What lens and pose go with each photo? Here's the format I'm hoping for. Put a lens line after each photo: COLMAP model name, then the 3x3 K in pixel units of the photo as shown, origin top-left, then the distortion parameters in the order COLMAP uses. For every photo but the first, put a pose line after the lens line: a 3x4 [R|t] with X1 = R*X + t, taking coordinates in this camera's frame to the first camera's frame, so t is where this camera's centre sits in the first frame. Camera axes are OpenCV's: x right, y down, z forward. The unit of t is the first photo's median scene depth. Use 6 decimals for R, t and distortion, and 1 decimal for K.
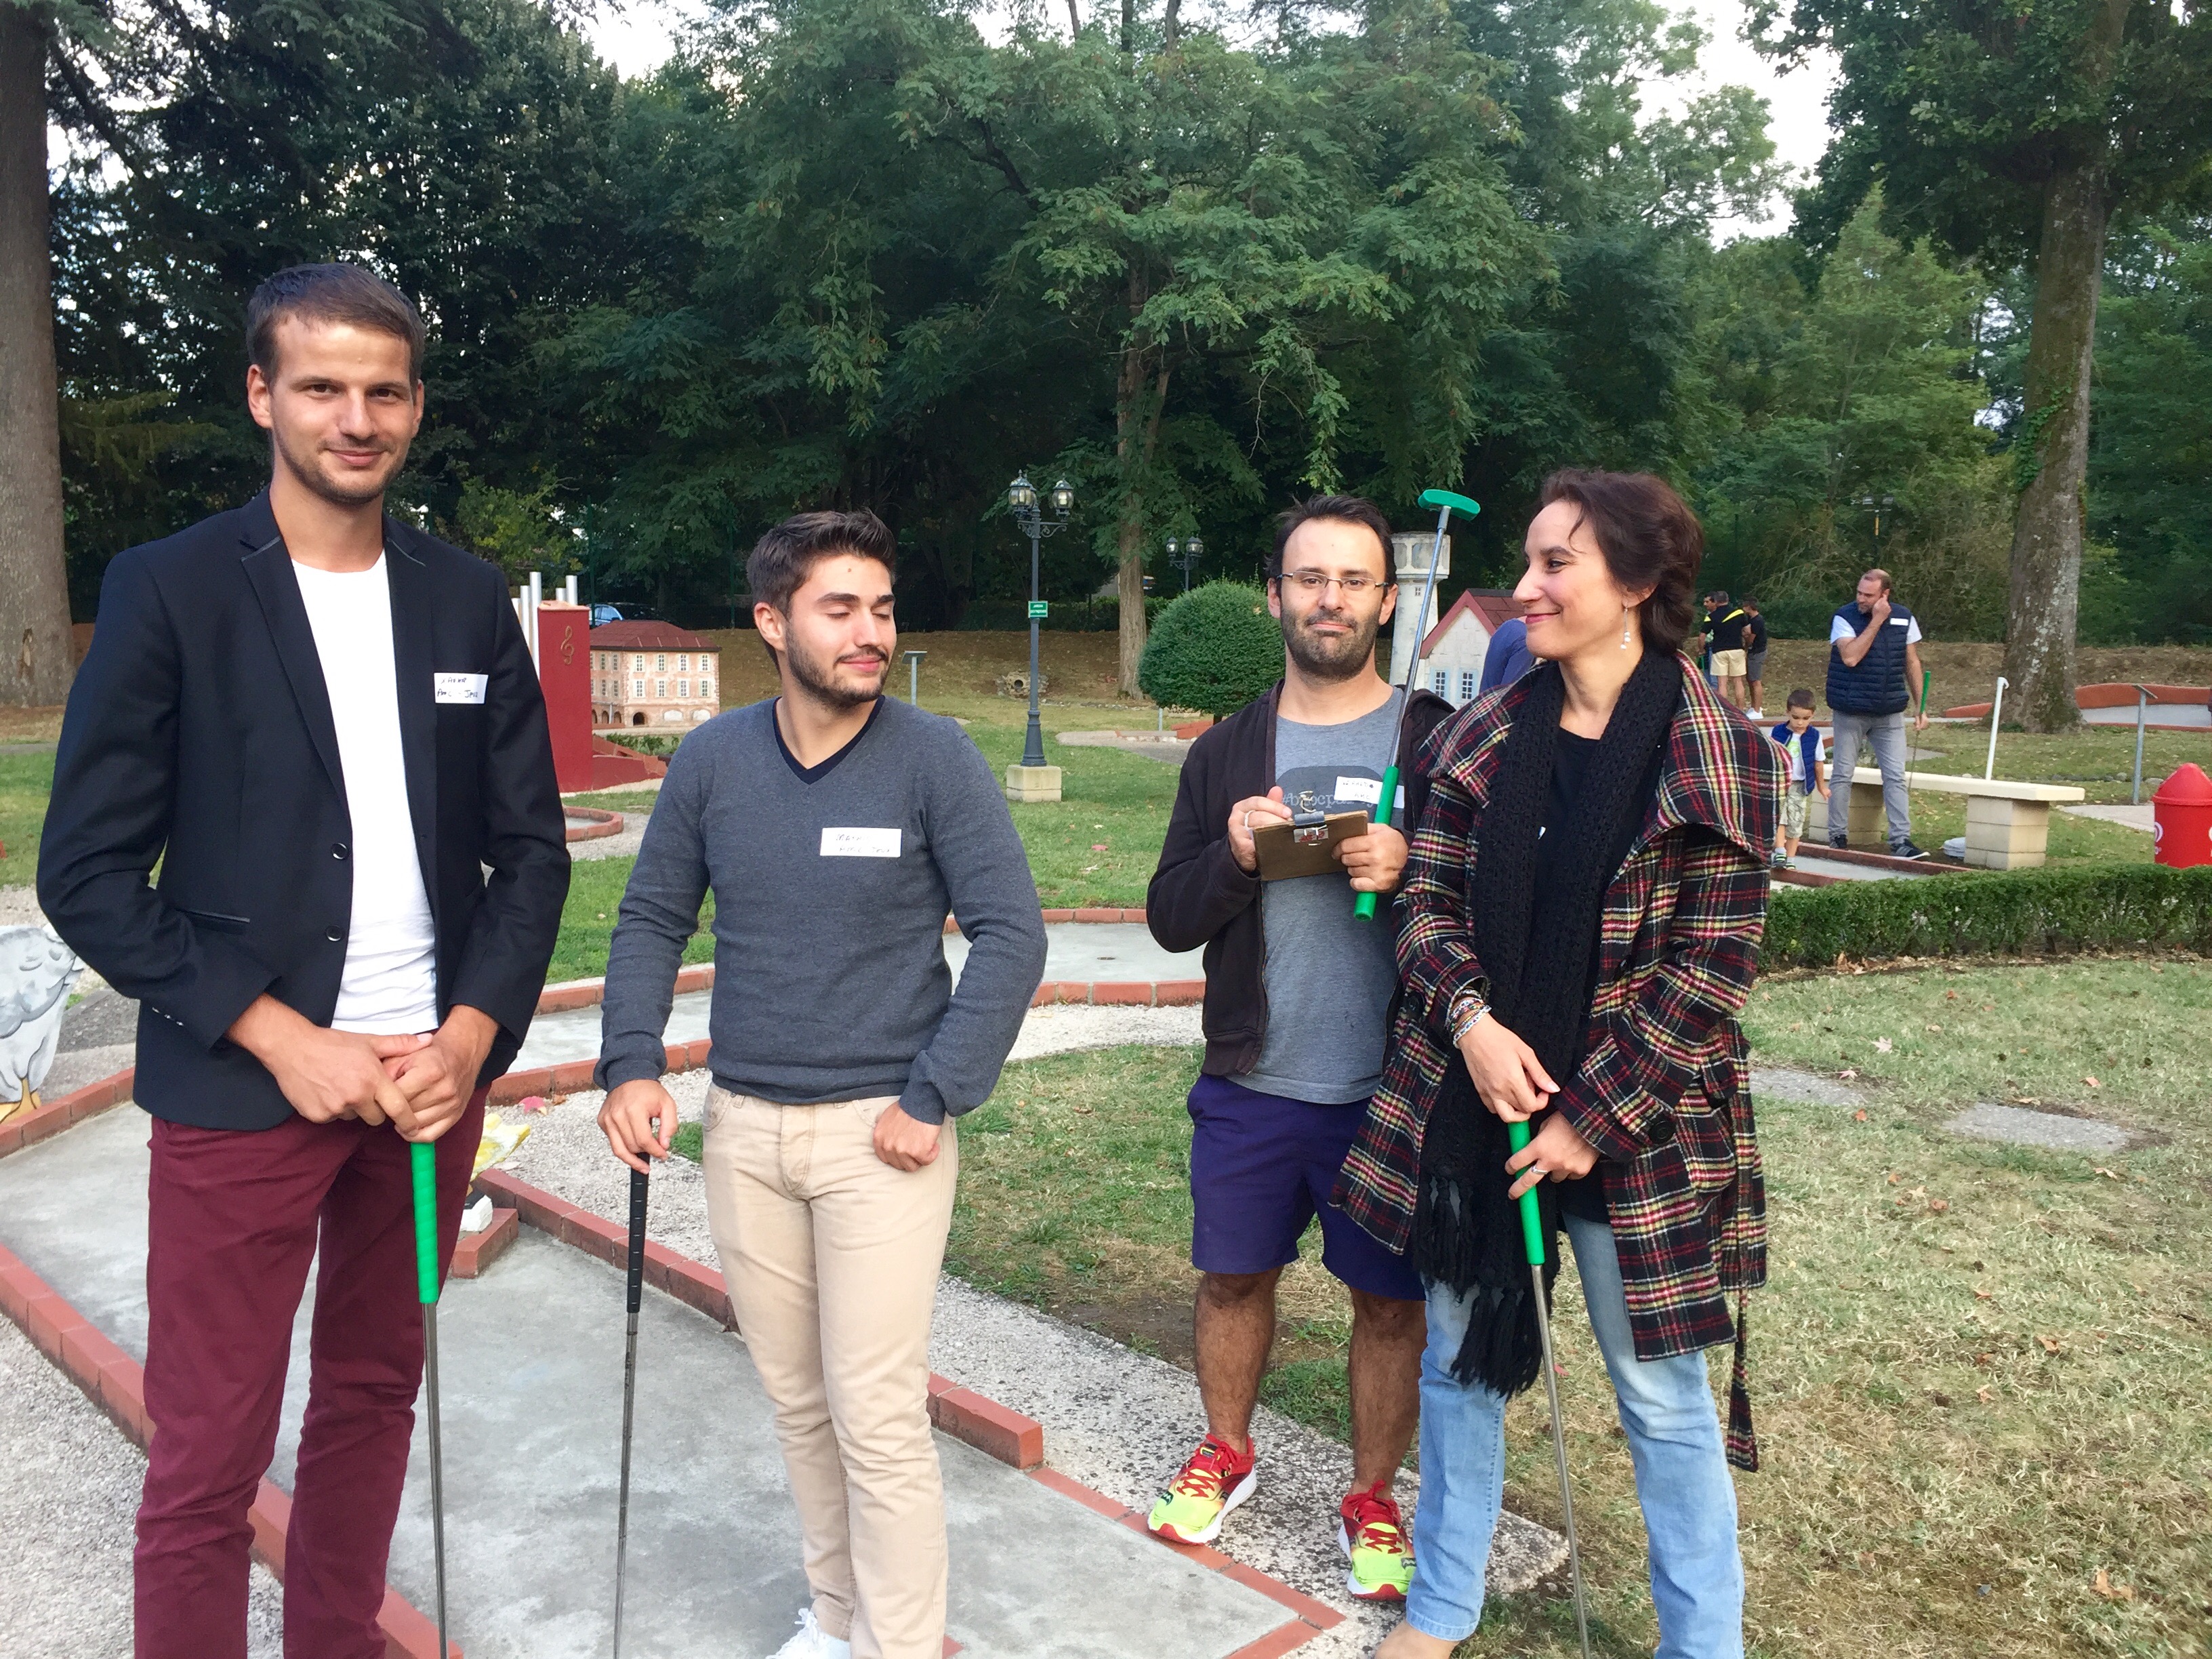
lens RADIAL K [[1951.5, 0, 1106.0], [0, 1951.5, 829.5], [0, 0, 1]] dist [0.013730, 0.002081]
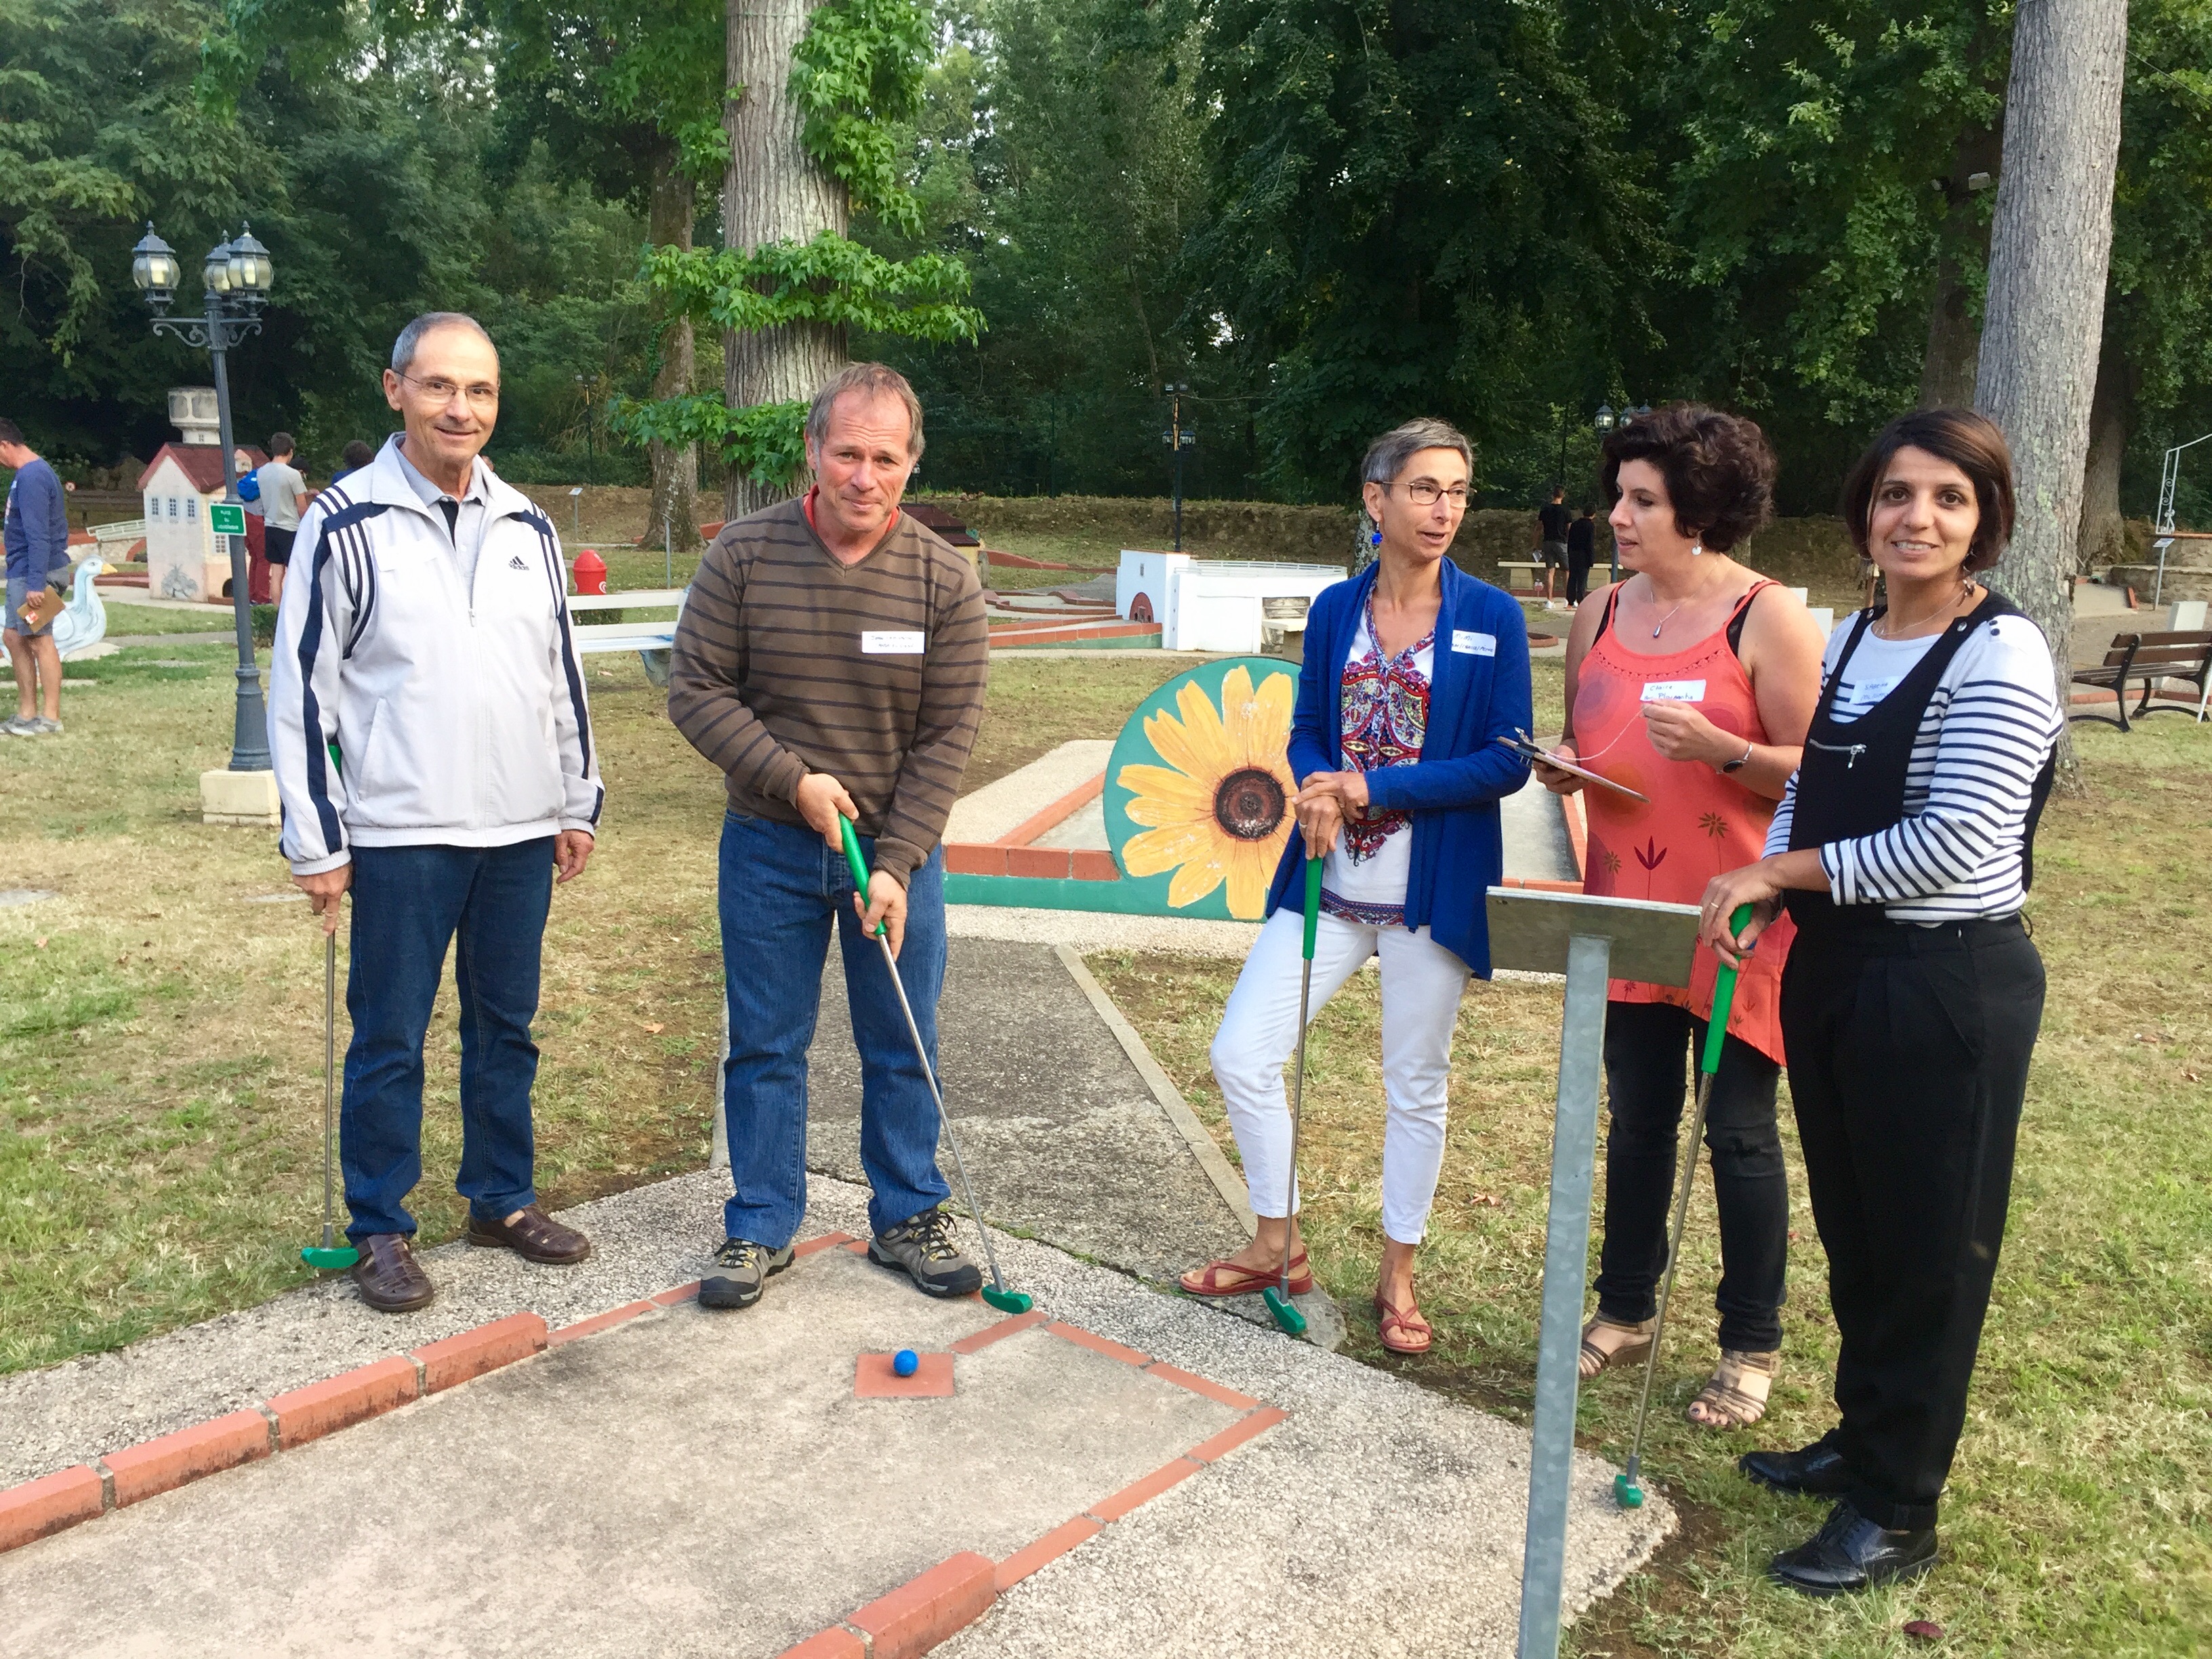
lens RADIAL K [[1951.5, 0, 1106.0], [0, 1951.5, 829.5], [0, 0, 1]] dist [0.013730, 0.002081]
pose [[0.853637, -0.081151, 0.514508, -0.001446], [0.042727, 0.995369, 0.086106, 0.042604], [-0.519113, -0.051520, 0.853152, -0.387120]]
